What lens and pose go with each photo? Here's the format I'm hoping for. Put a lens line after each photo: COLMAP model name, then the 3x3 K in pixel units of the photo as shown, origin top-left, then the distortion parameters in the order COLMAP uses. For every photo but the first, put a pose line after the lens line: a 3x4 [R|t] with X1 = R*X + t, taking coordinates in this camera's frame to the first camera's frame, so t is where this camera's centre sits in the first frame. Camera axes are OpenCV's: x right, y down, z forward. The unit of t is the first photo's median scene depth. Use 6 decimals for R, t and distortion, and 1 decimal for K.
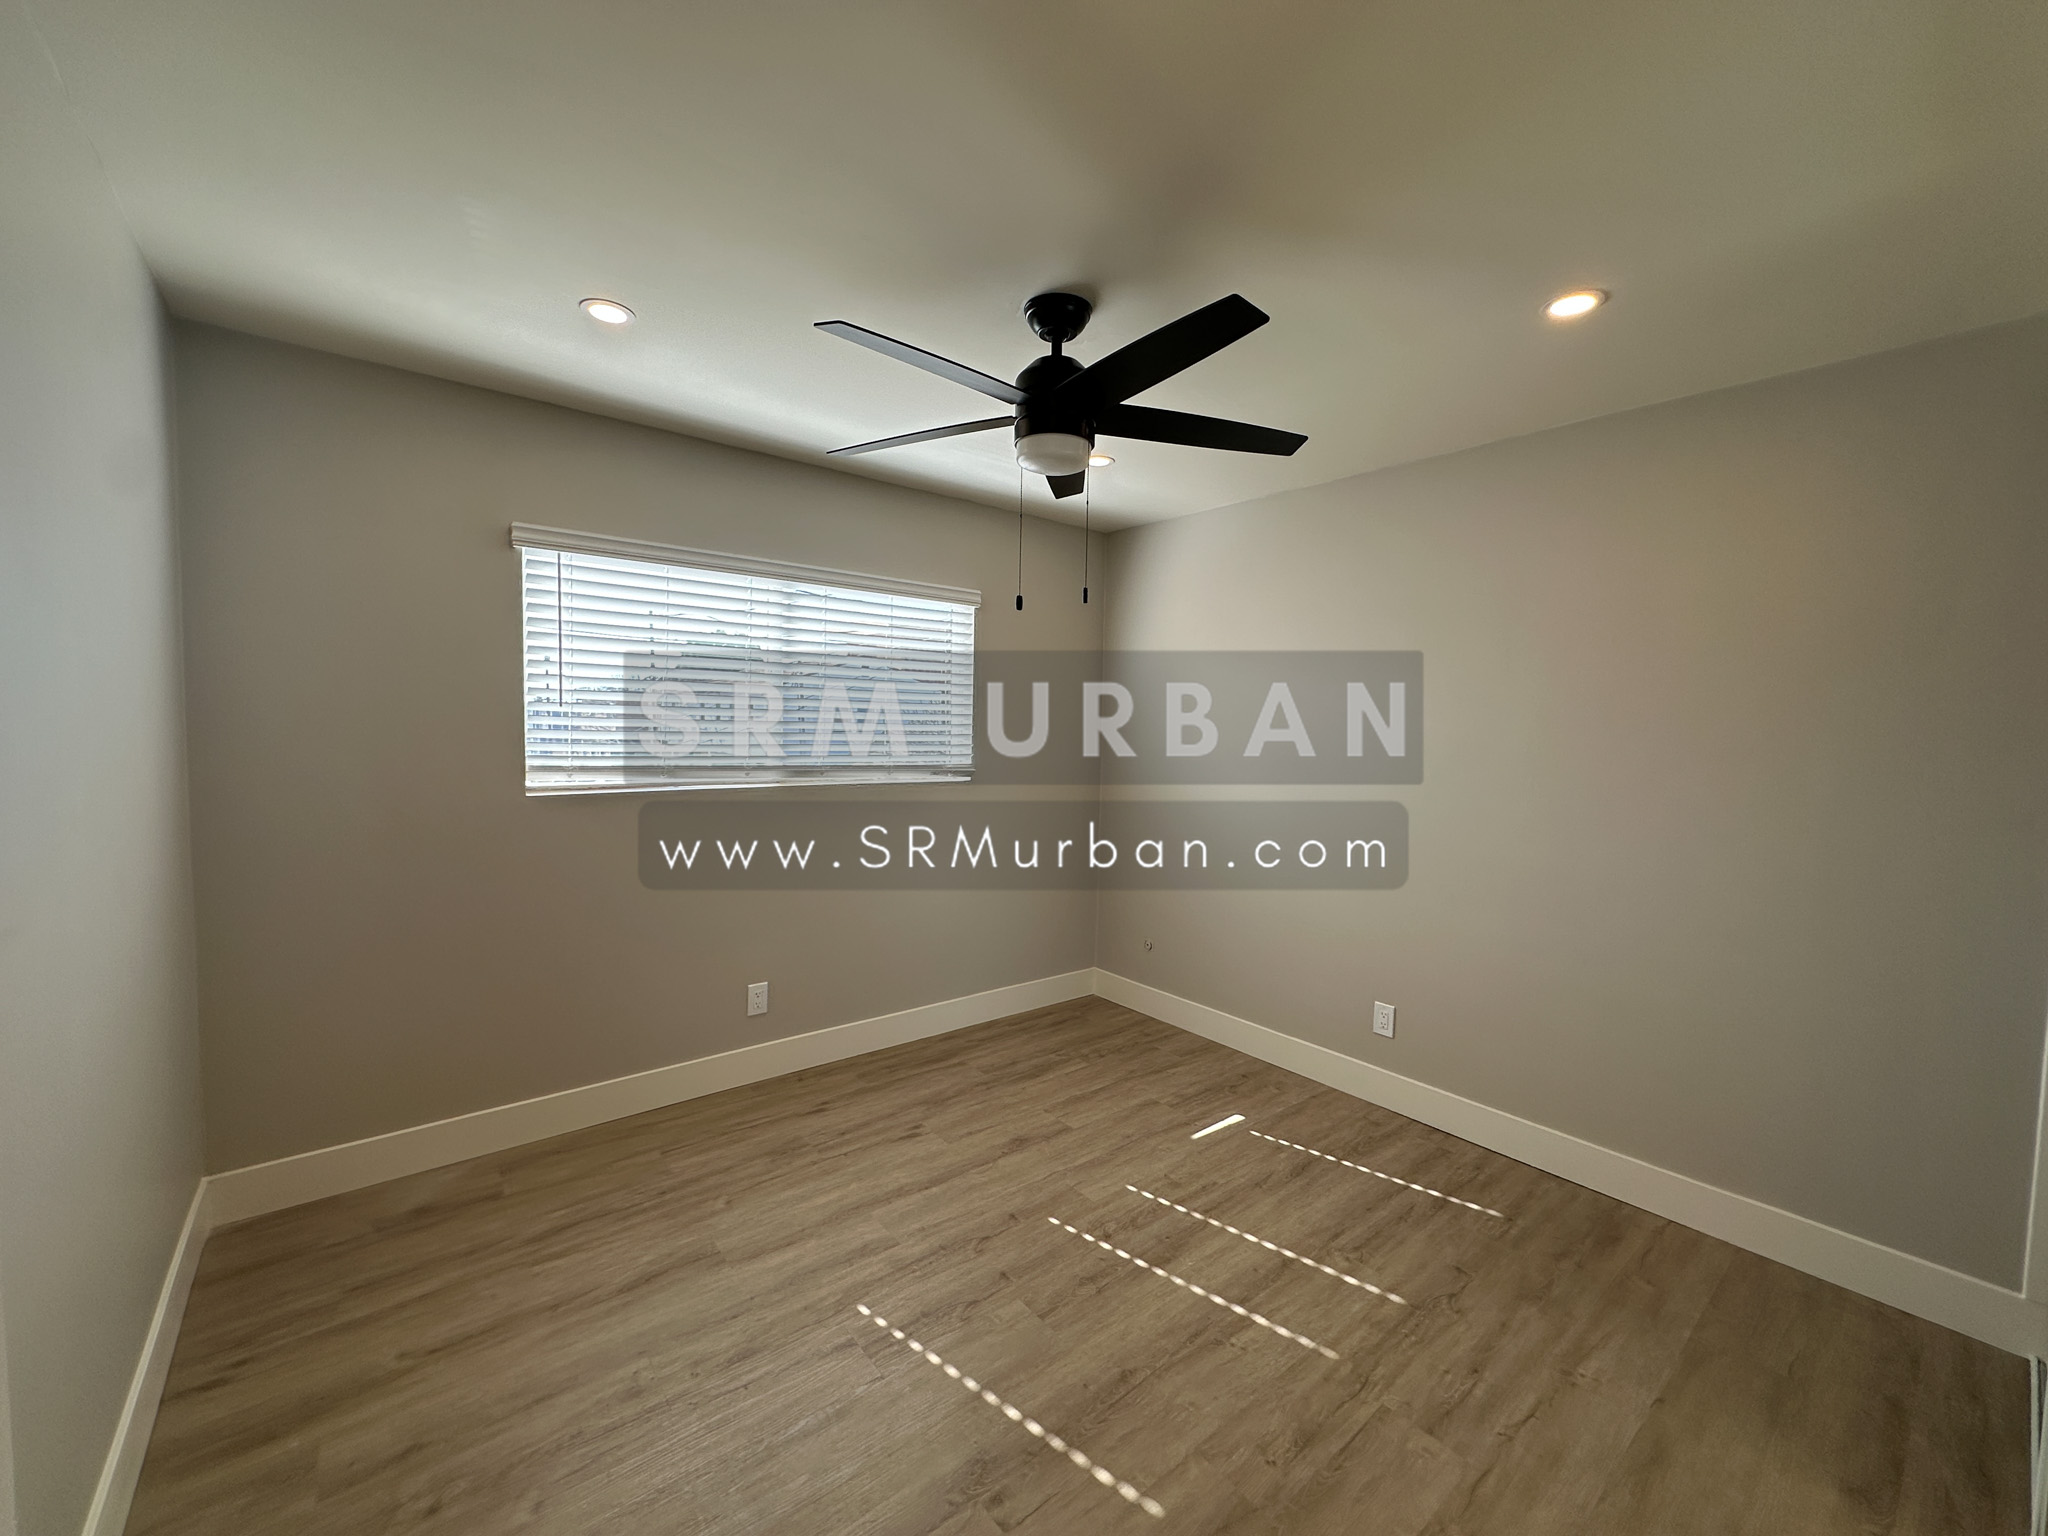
lens RADIAL K [[813.8, 0, 1023.1], [0, 813.8, 764.3], [0, 0, 1]] dist [-0.001984, 0.000298]
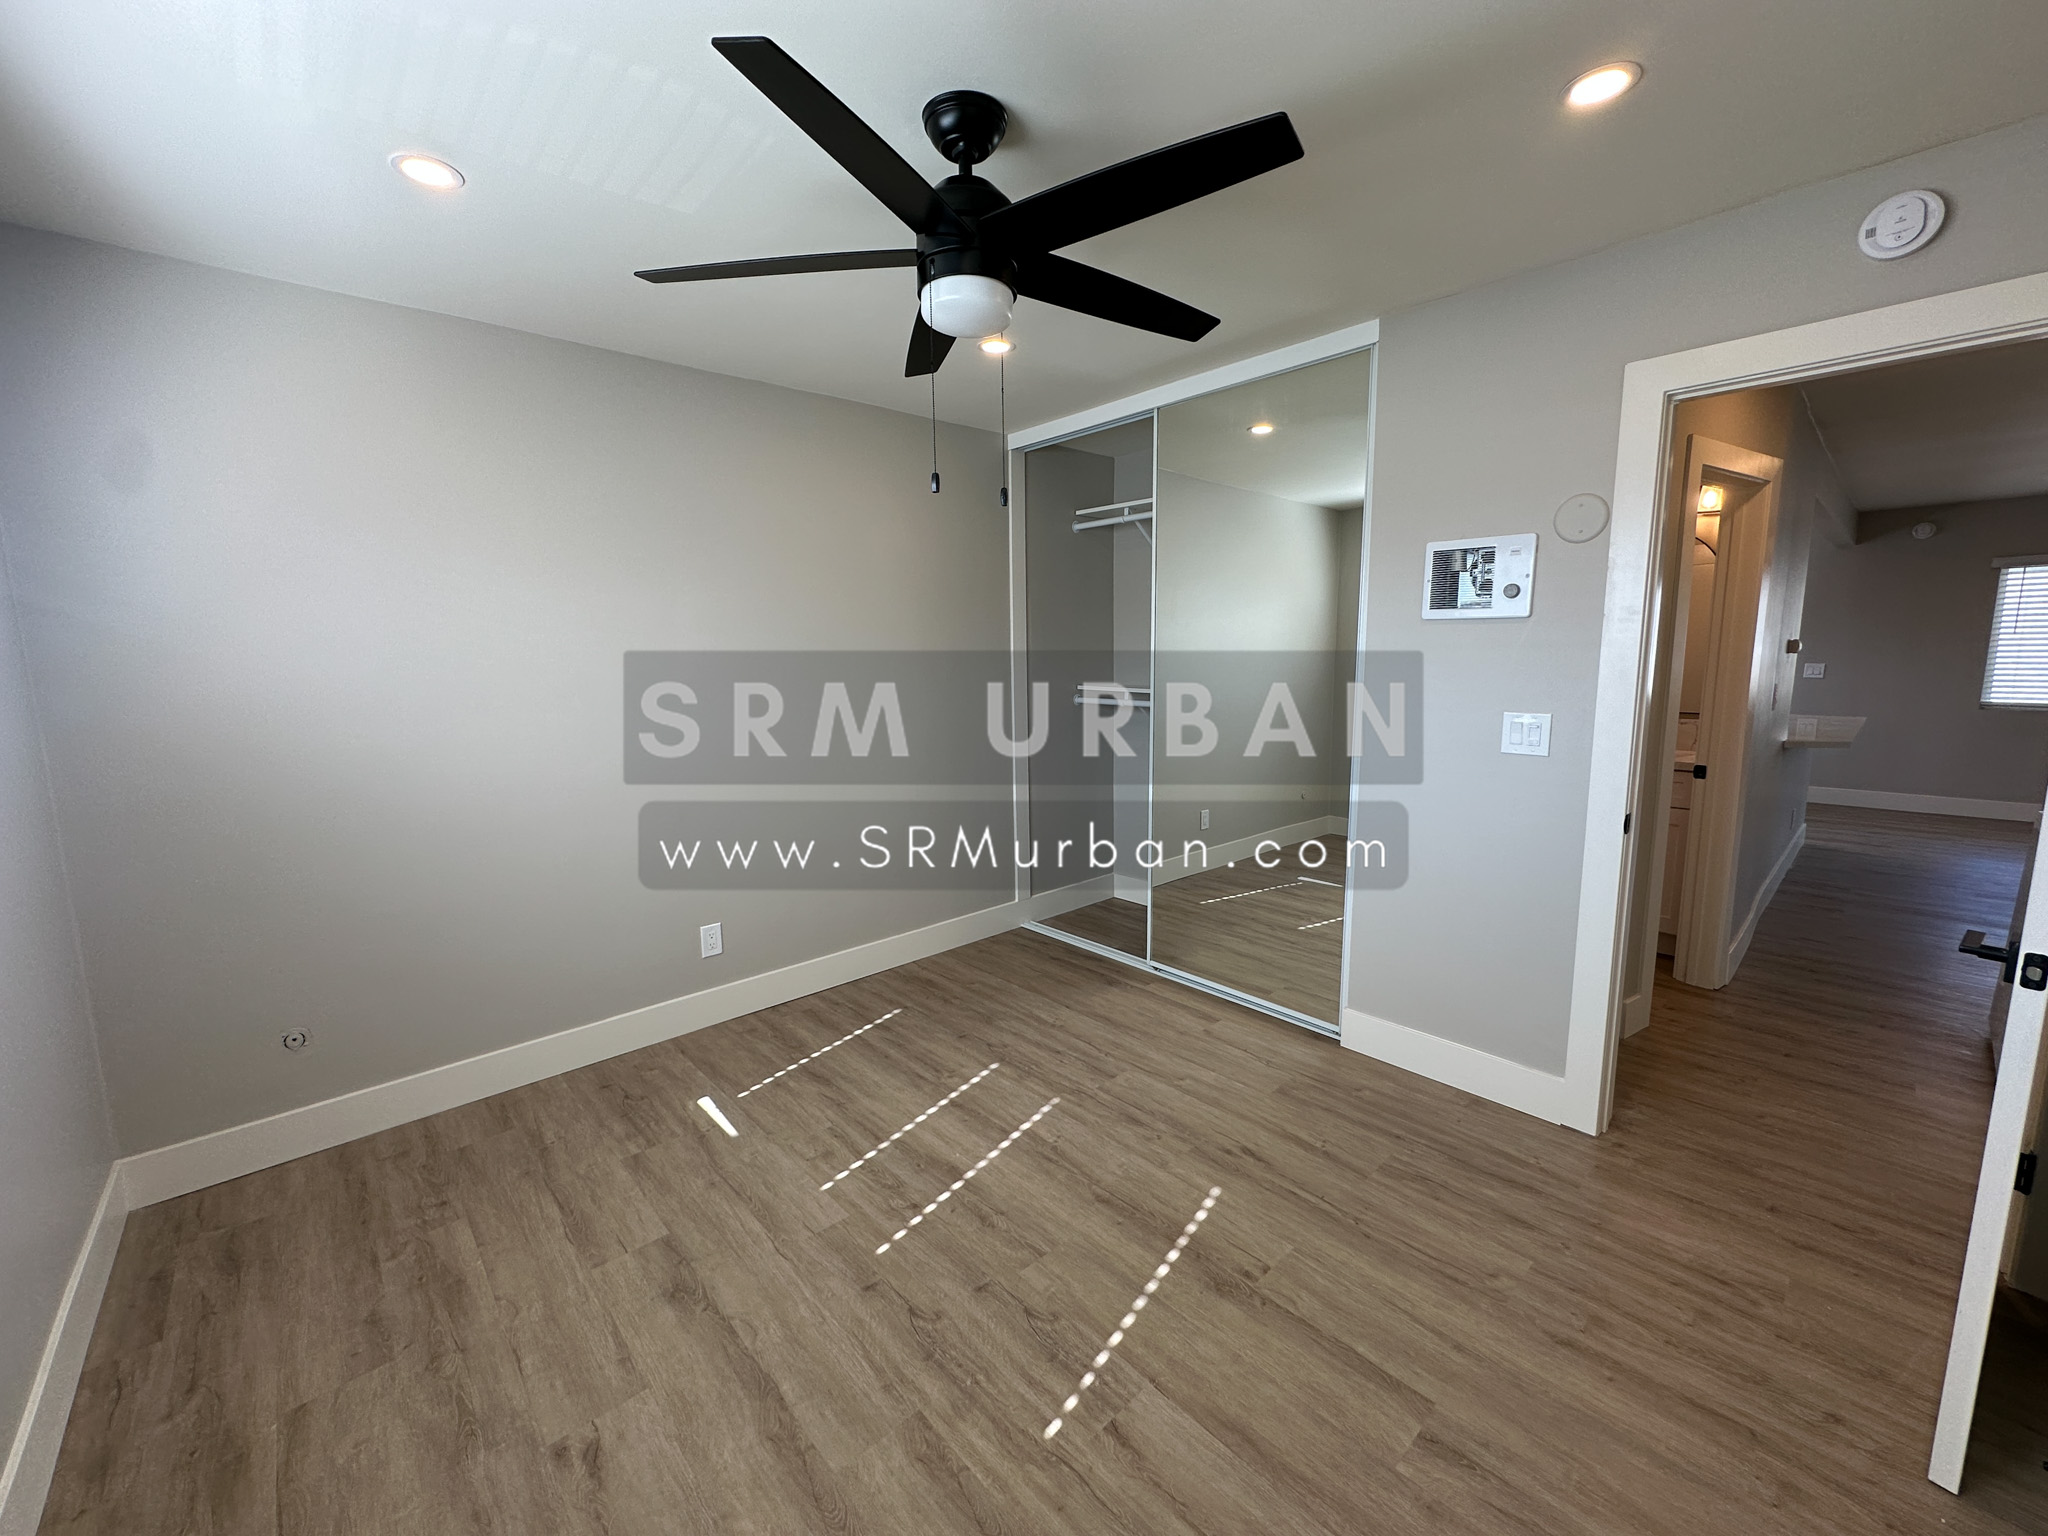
lens RADIAL K [[813.8, 0, 1023.1], [0, 813.8, 764.3], [0, 0, 1]] dist [-0.001984, 0.000298]
pose [[-0.054047, -0.161065, 0.985463, -0.658725], [0.069319, 0.983919, 0.164614, -0.047801], [-0.996129, 0.077208, -0.042013, 0.795712]]
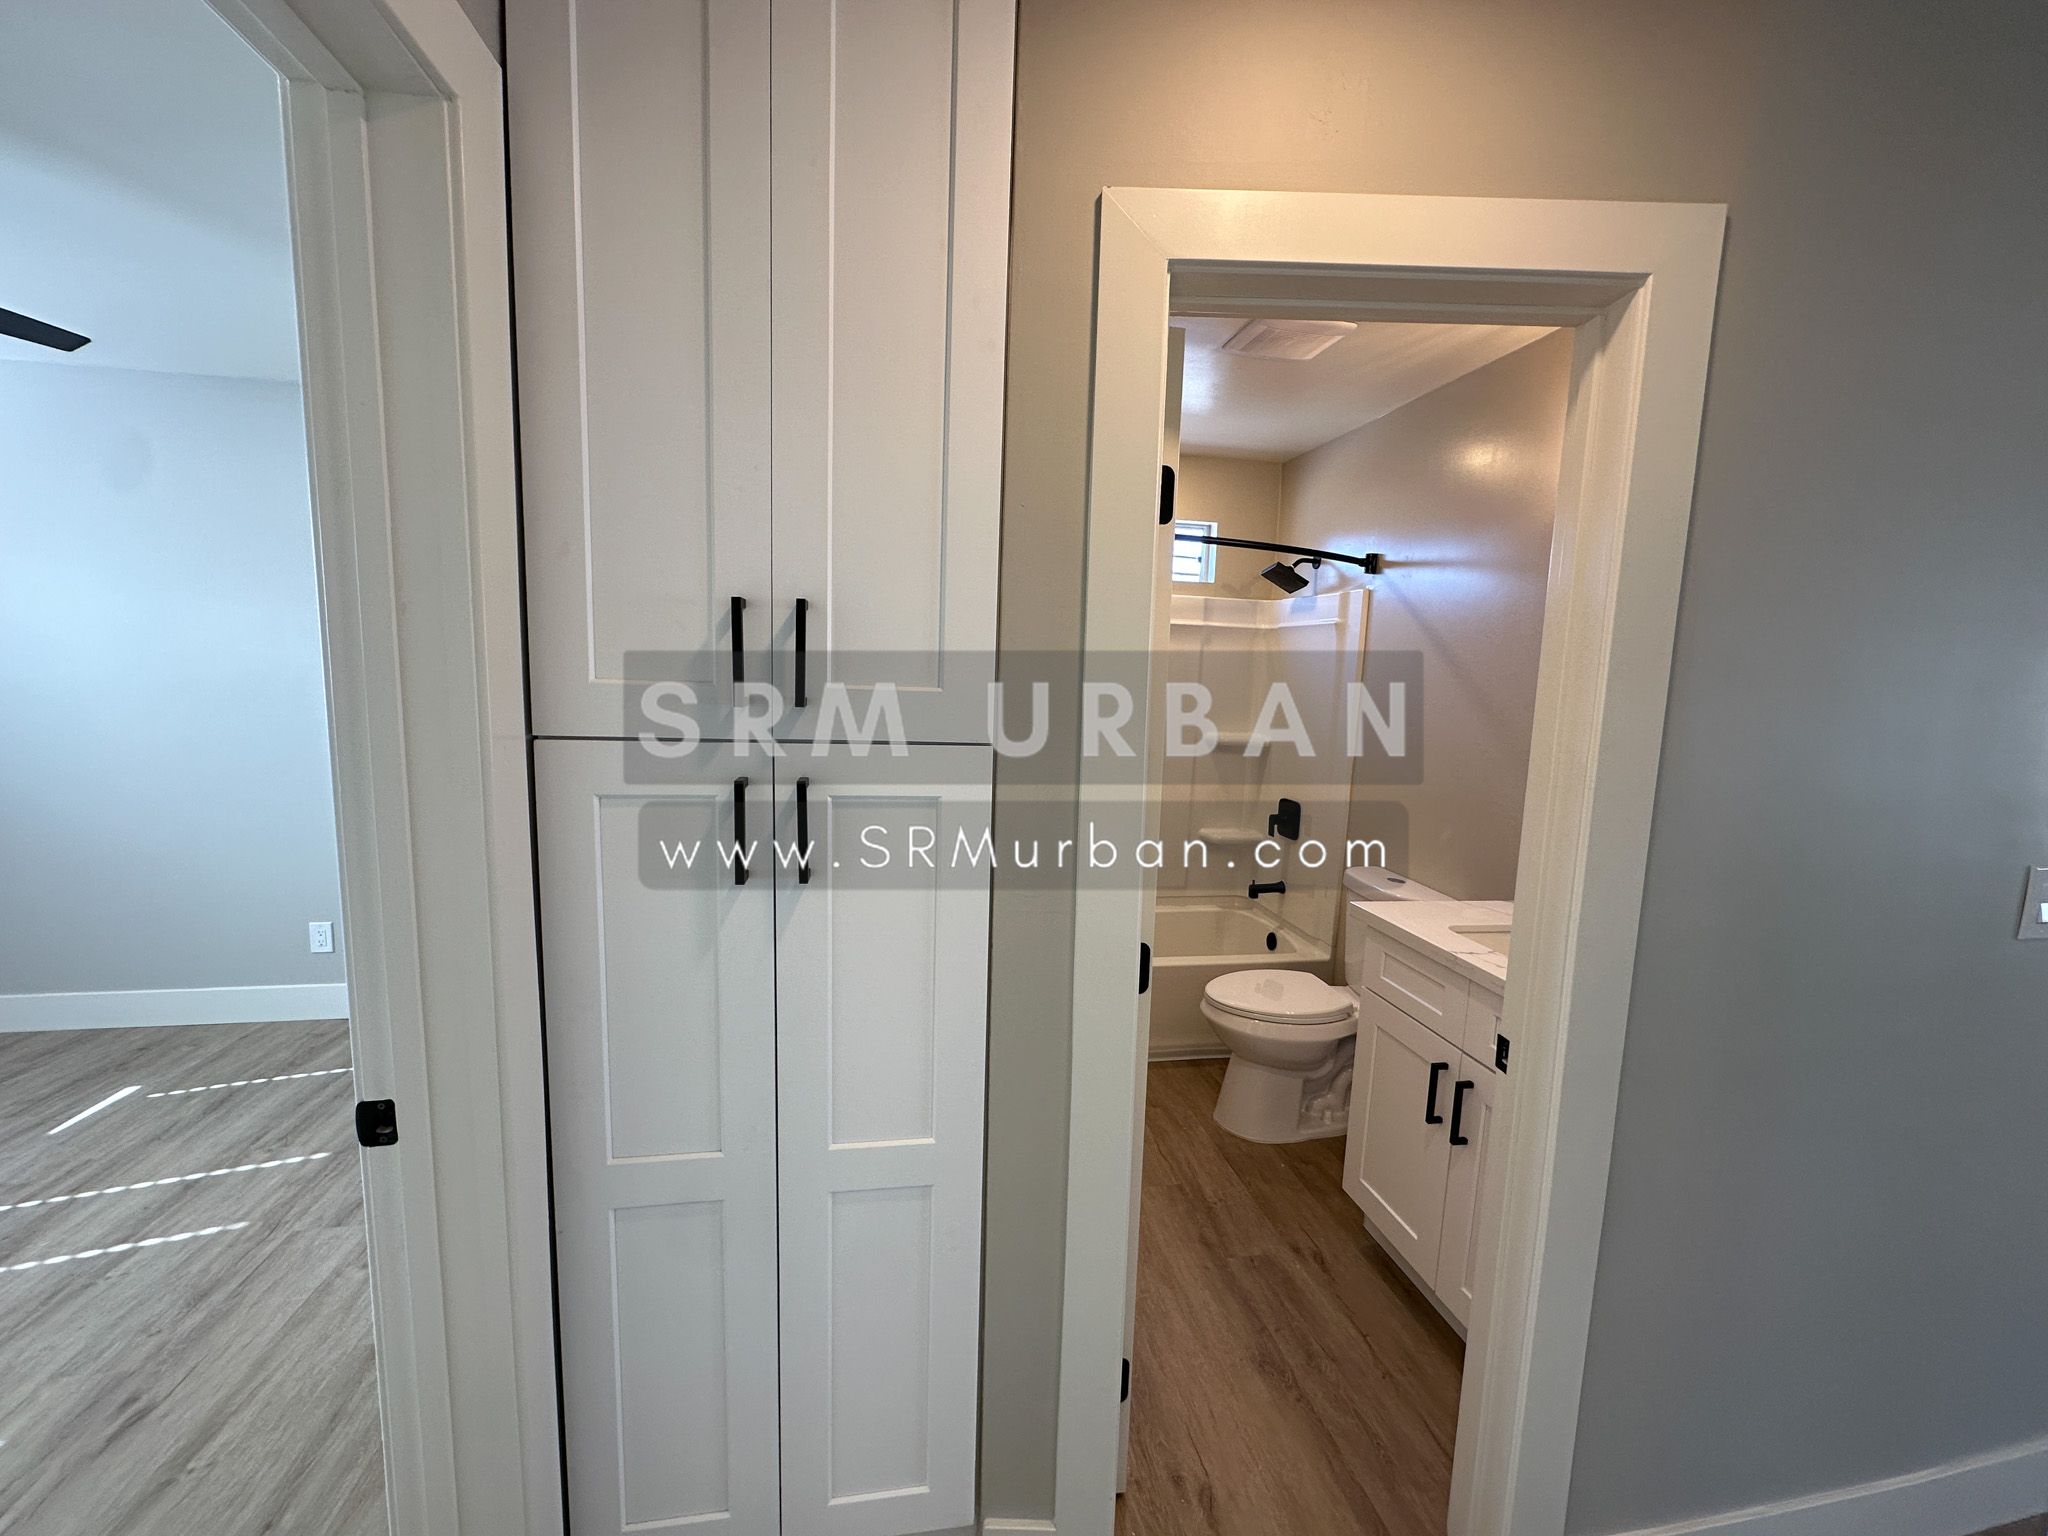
lens RADIAL K [[813.8, 0, 1023.1], [0, 813.8, 764.3], [0, 0, 1]] dist [-0.001984, 0.000298]
pose [[0.481565, -0.110278, 0.869444, 0.002894], [0.028169, 0.993487, 0.110409, 0.011321], [-0.875957, -0.028677, 0.481535, -0.325659]]
